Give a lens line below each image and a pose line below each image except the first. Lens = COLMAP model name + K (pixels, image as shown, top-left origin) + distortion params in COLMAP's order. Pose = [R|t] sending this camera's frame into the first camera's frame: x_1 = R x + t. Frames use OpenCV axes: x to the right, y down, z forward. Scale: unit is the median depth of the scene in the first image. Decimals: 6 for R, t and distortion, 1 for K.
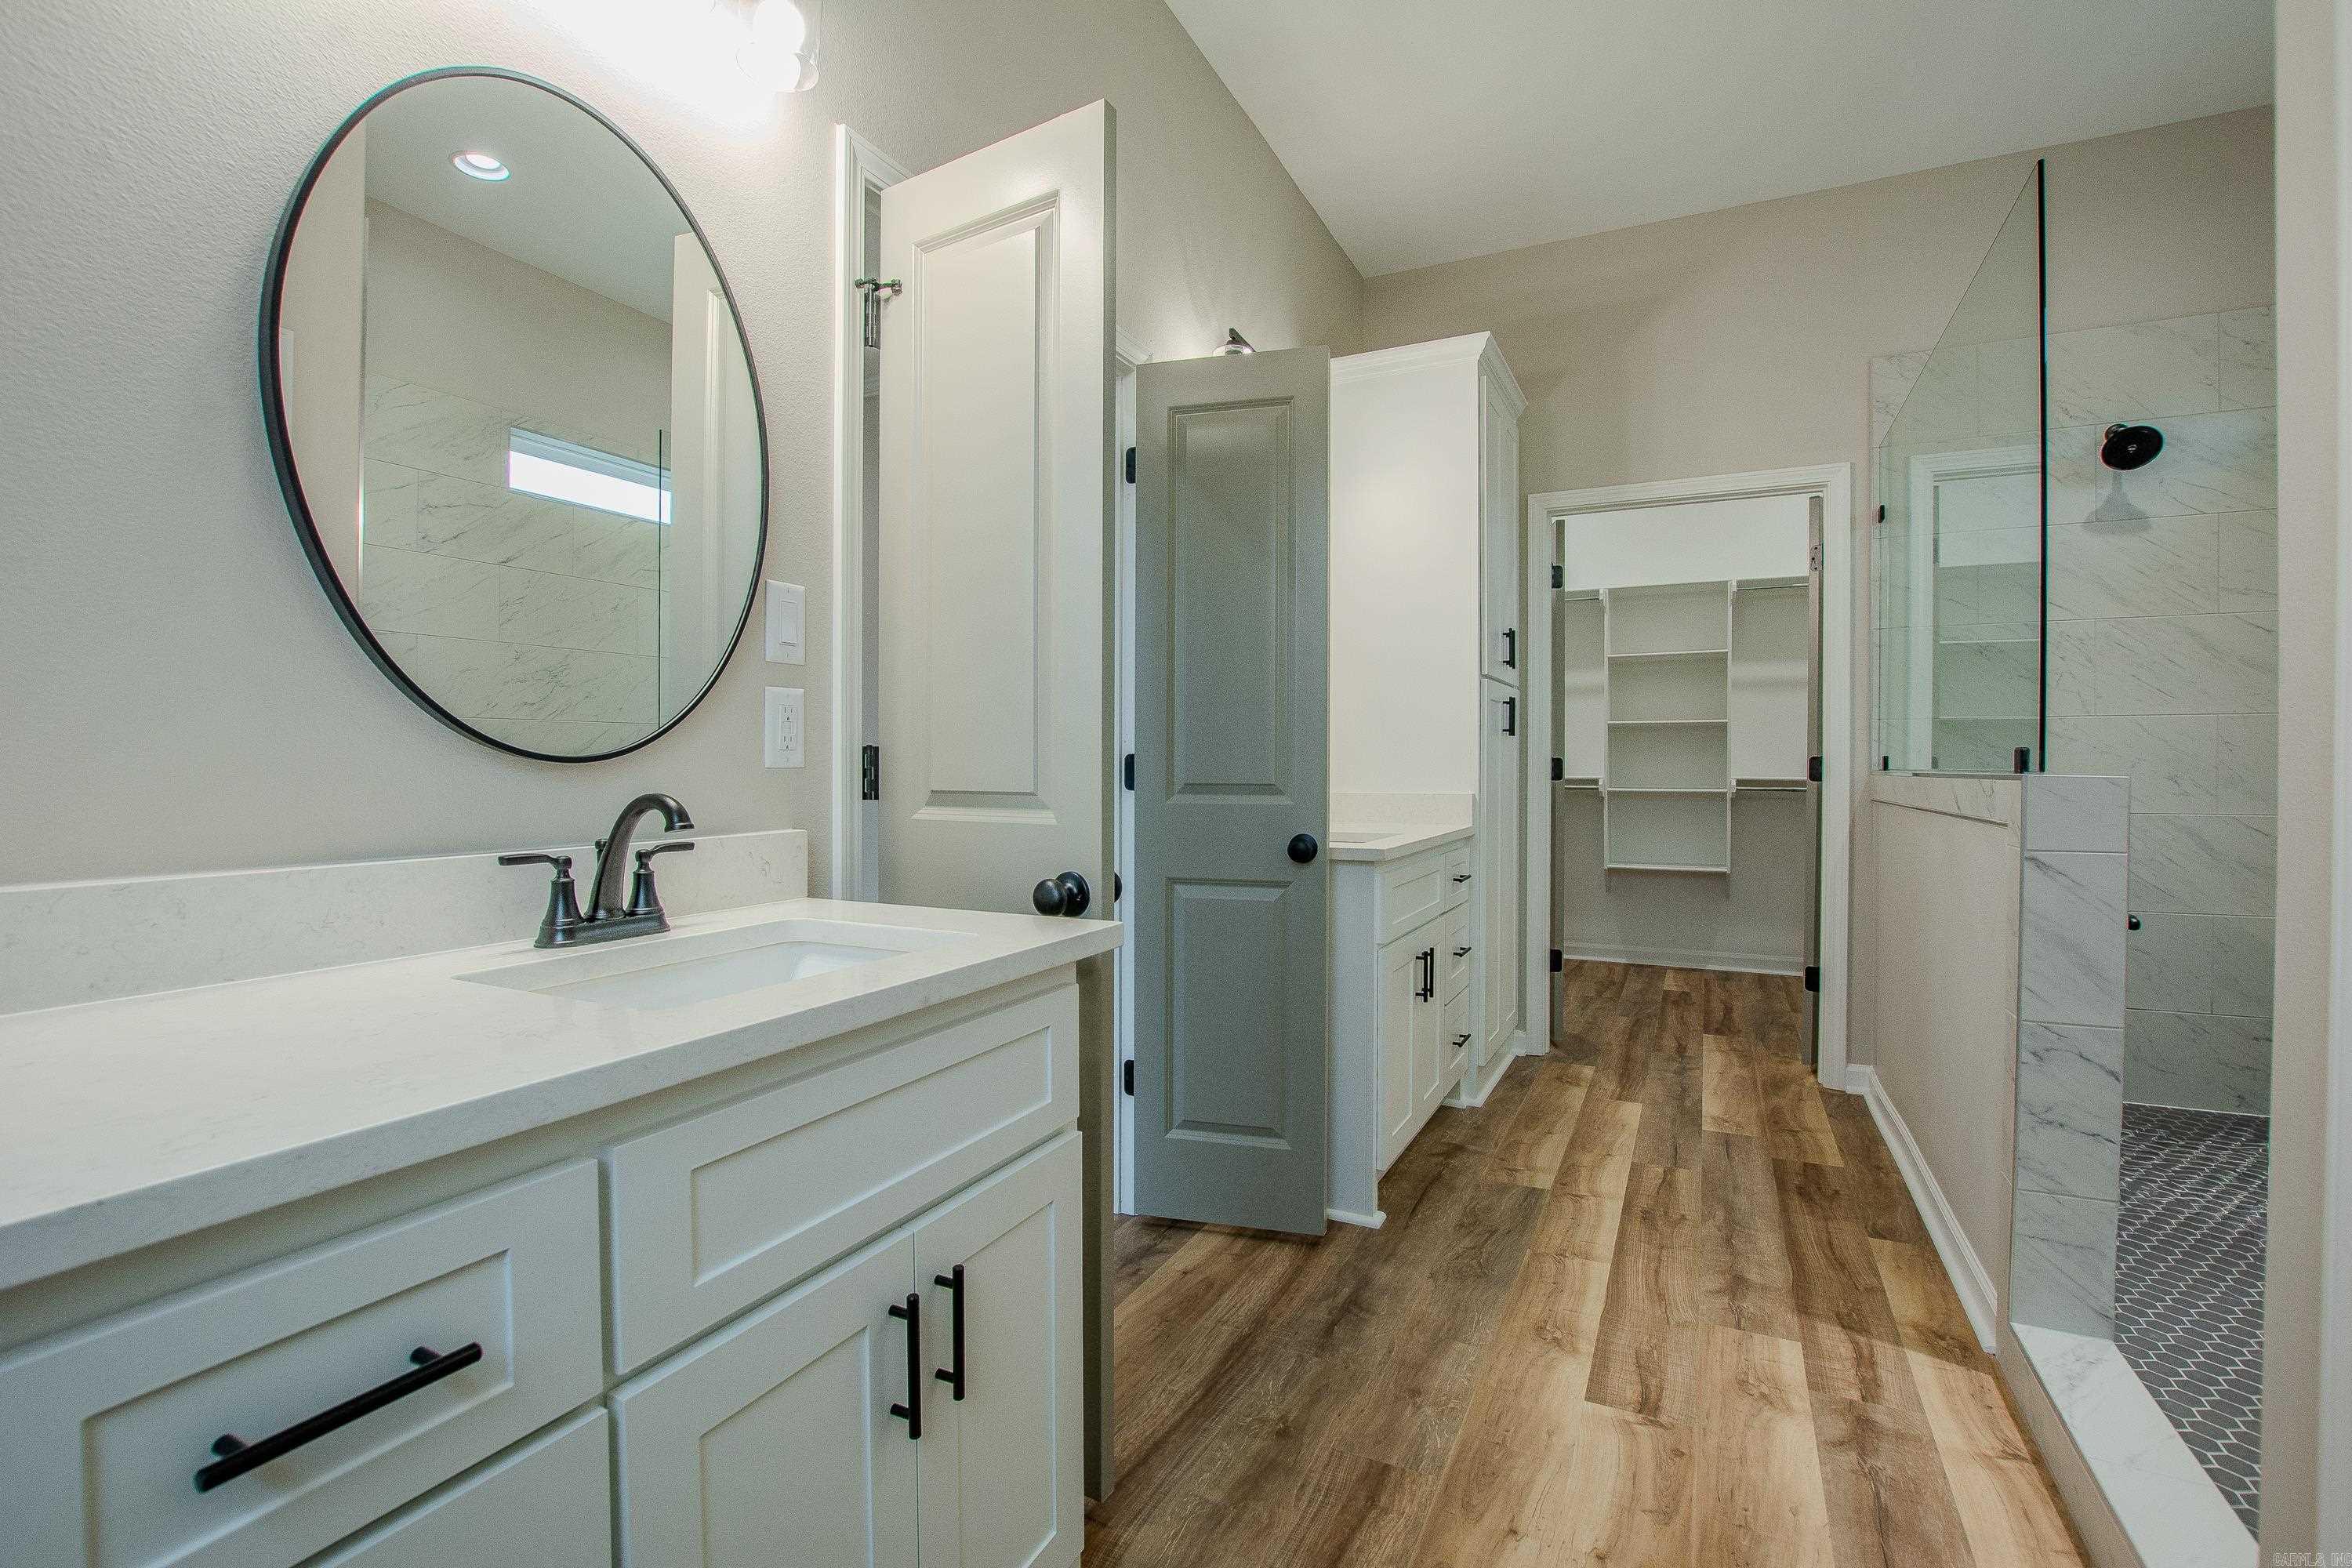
lens RADIAL K [[1043.4, 0, 1187.7], [0, 1043.4, 779.2], [0, 0, 1]] dist [-0.036064, 0.005336]
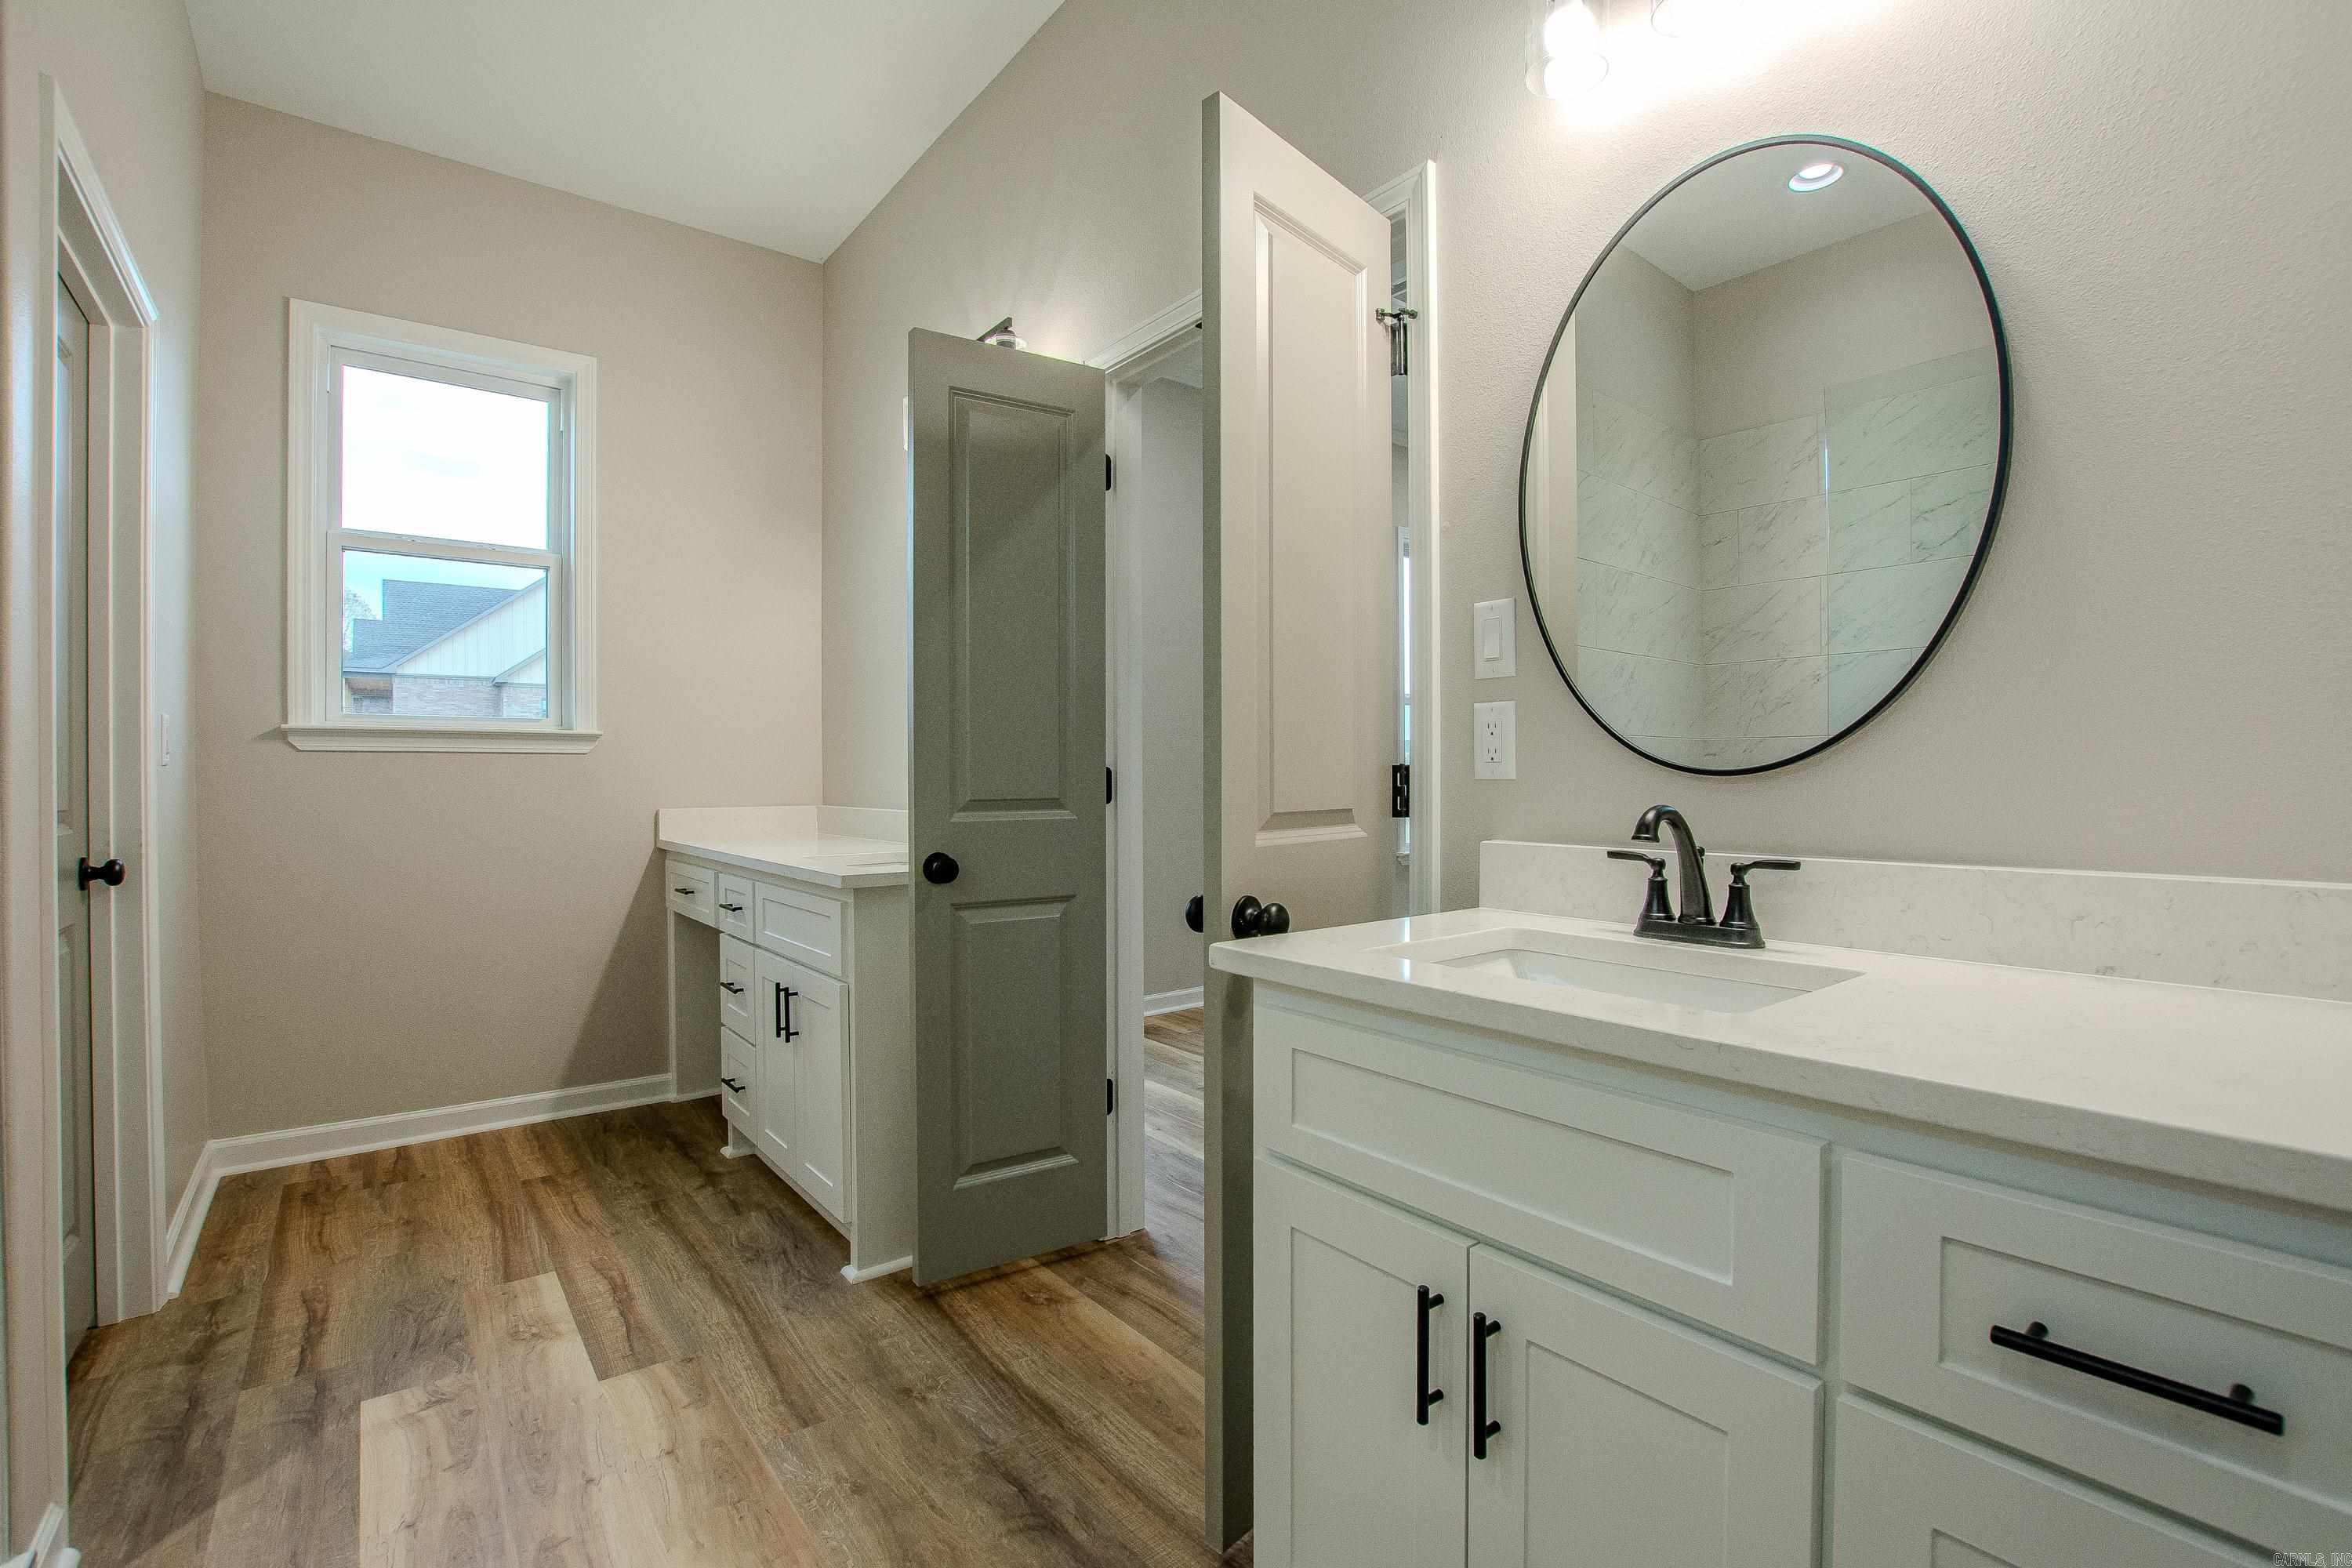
lens RADIAL K [[1043.4, 0, 1187.7], [0, 1043.4, 779.2], [0, 0, 1]] dist [-0.036064, 0.005336]
pose [[-0.418572, 0.014846, -0.908062, 0.828483], [-0.002708, 0.999842, 0.017594, -0.033775], [0.908179, 0.009823, -0.418466, 1.498482]]
